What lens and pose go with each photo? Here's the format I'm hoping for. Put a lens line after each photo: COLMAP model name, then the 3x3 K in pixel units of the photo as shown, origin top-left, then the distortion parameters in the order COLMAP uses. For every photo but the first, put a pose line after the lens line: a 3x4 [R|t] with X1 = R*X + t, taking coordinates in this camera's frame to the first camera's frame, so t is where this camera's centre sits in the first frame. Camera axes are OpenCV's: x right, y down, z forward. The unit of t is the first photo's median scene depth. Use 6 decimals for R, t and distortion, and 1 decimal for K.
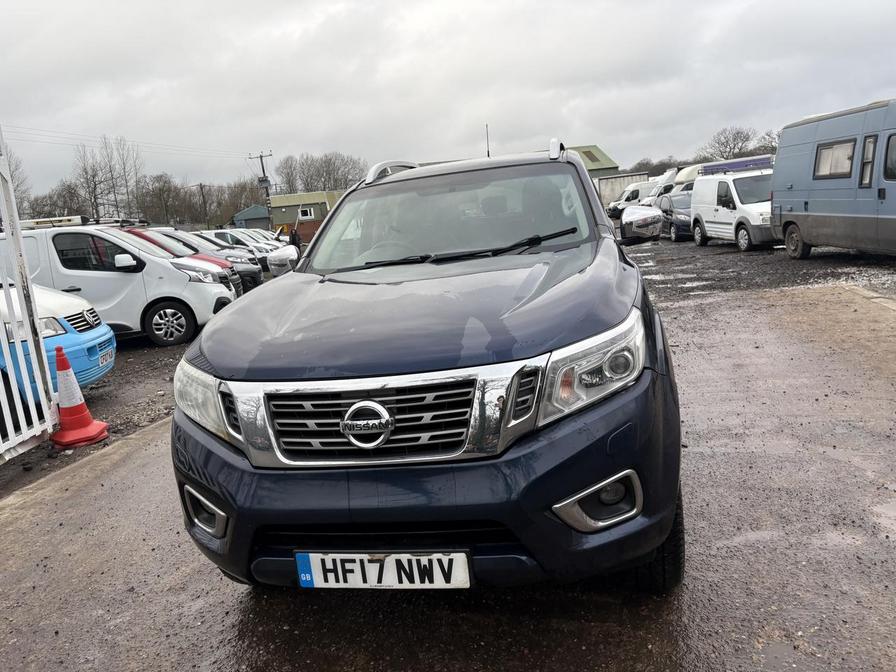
lens RADIAL K [[680.1, 0, 451.4], [0, 680.1, 332.9], [0, 0, 1]] dist [0.038325, -0.031230]
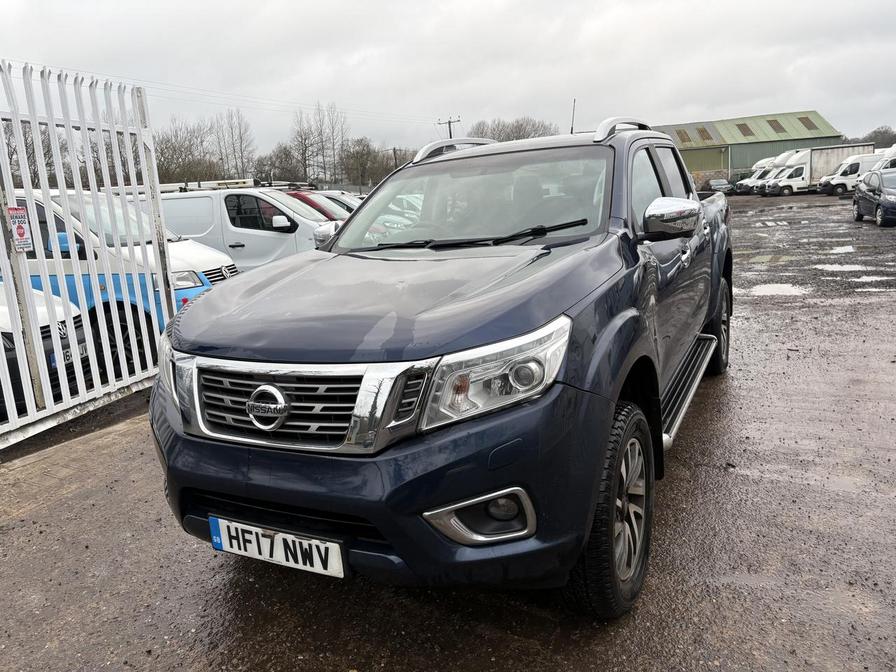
lens RADIAL K [[680.1, 0, 443.7], [0, 680.1, 332.0], [0, 0, 1]] dist [0.038325, -0.031230]
pose [[0.957825, 0.091534, -0.272382, 0.265925], [-0.078714, 0.995229, 0.057653, -0.040039], [0.276360, -0.033782, 0.960460, 0.048891]]
